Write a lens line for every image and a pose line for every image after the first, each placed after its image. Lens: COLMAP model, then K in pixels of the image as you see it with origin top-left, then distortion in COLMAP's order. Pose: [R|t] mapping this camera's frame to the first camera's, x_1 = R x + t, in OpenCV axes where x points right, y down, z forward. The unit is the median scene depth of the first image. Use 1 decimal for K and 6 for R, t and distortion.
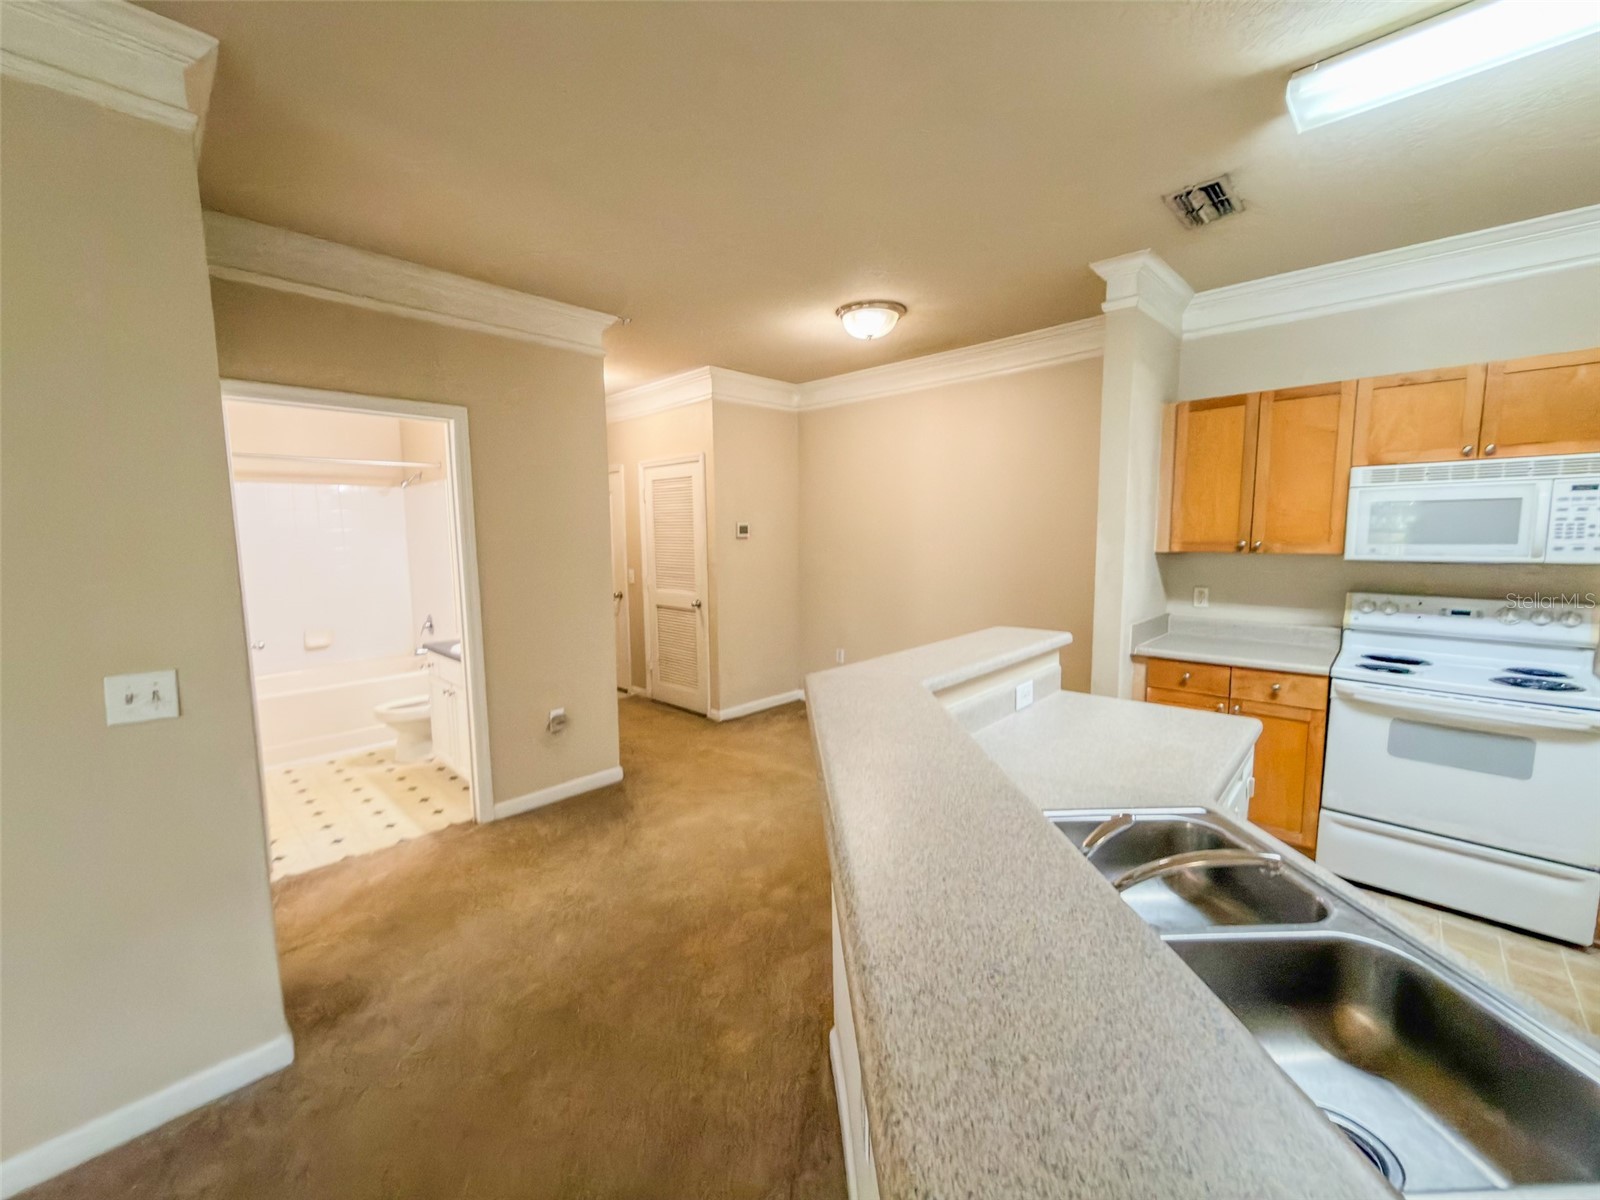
lens RADIAL K [[644.3, 0, 799.8], [0, 644.3, 598.5], [0, 0, 1]] dist [0.007449, -0.000205]
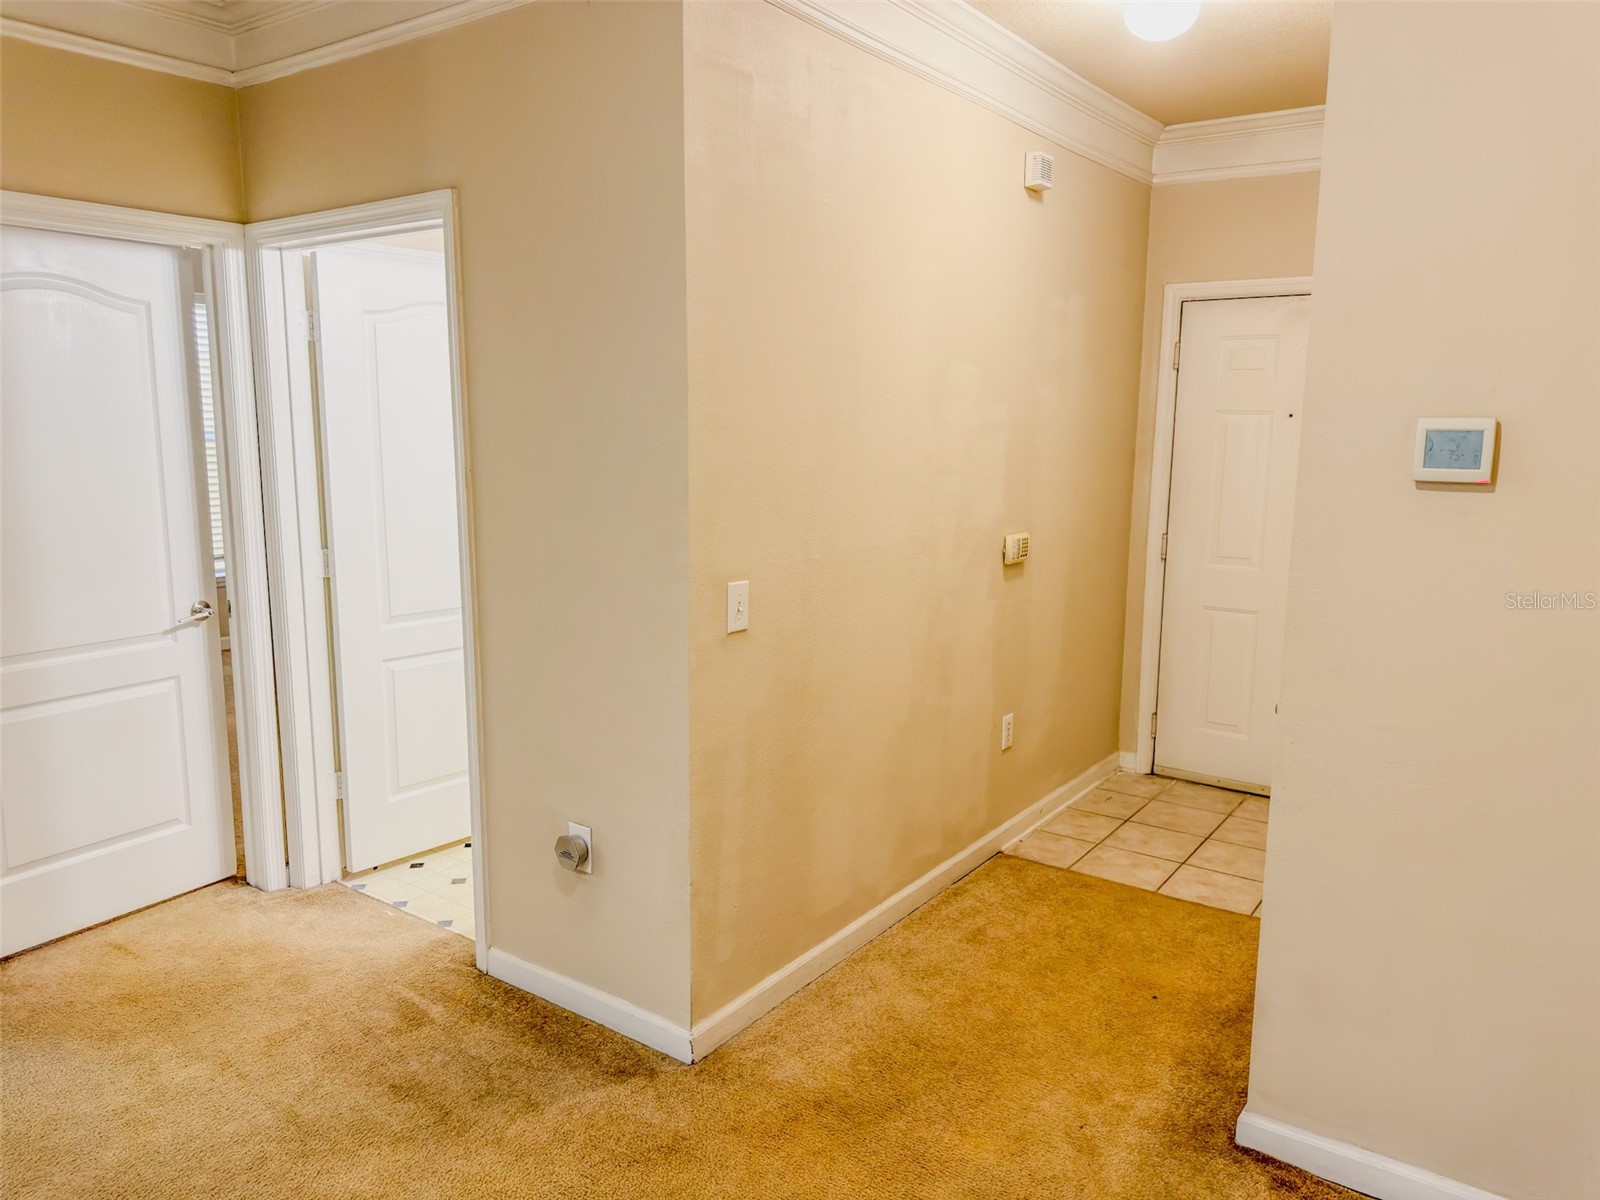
lens RADIAL K [[1129.6, 0, 799.8], [0, 1129.6, 608.1], [0, 0, 1]] dist [0.051330, -0.056753]
pose [[0.137579, 0.178157, -0.974337, 0.409945], [-0.114911, 0.979919, 0.162952, -0.131213], [0.983803, 0.089543, 0.155289, 1.021392]]
